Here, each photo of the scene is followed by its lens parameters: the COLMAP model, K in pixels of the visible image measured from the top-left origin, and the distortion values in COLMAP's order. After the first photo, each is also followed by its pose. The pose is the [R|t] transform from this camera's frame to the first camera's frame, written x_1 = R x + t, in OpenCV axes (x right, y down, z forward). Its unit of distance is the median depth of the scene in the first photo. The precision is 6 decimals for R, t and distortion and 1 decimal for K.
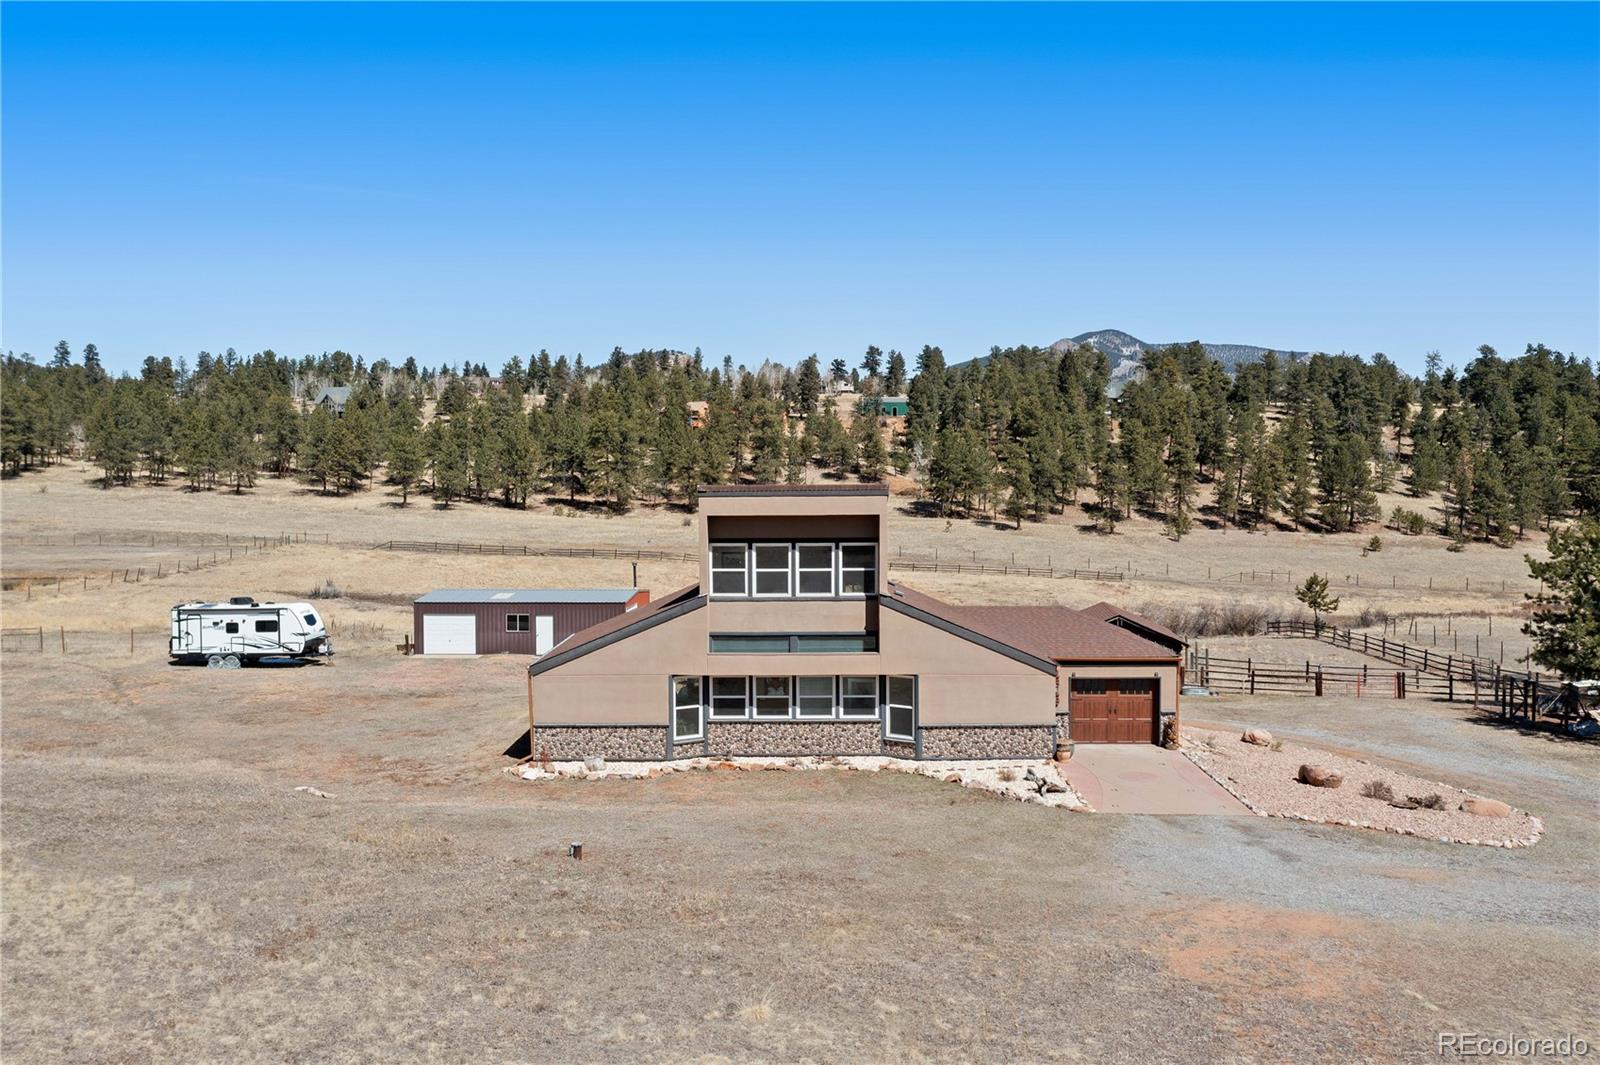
lens RADIAL K [[1267.7, 0, 800.0], [0, 1267.7, 532.5], [0, 0, 1]] dist [-0.002719, 0.016244]
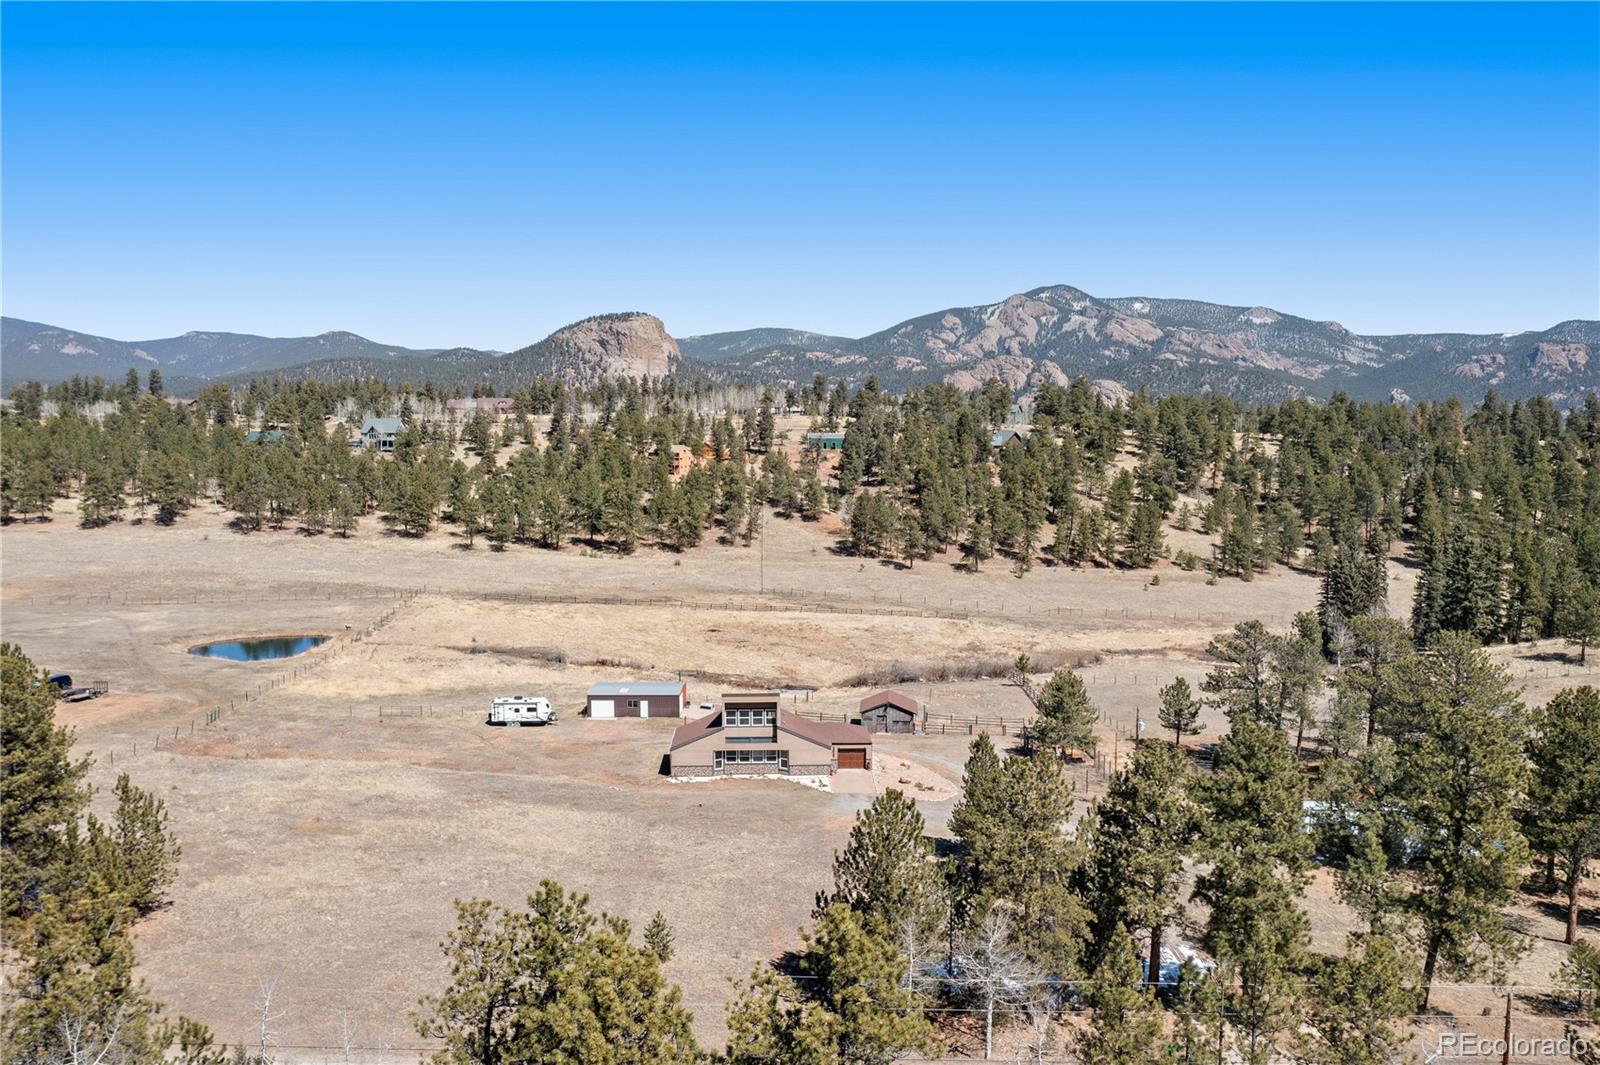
lens RADIAL K [[1306.2, 0, 831.8], [0, 1306.2, 534.6], [0, 0, 1]] dist [0.016712, 0.000746]
pose [[0.998511, 0.003073, 0.054456, 0.003359], [-0.006208, 0.998327, 0.057494, -0.121049], [-0.054188, -0.057746, 0.996860, -0.444843]]
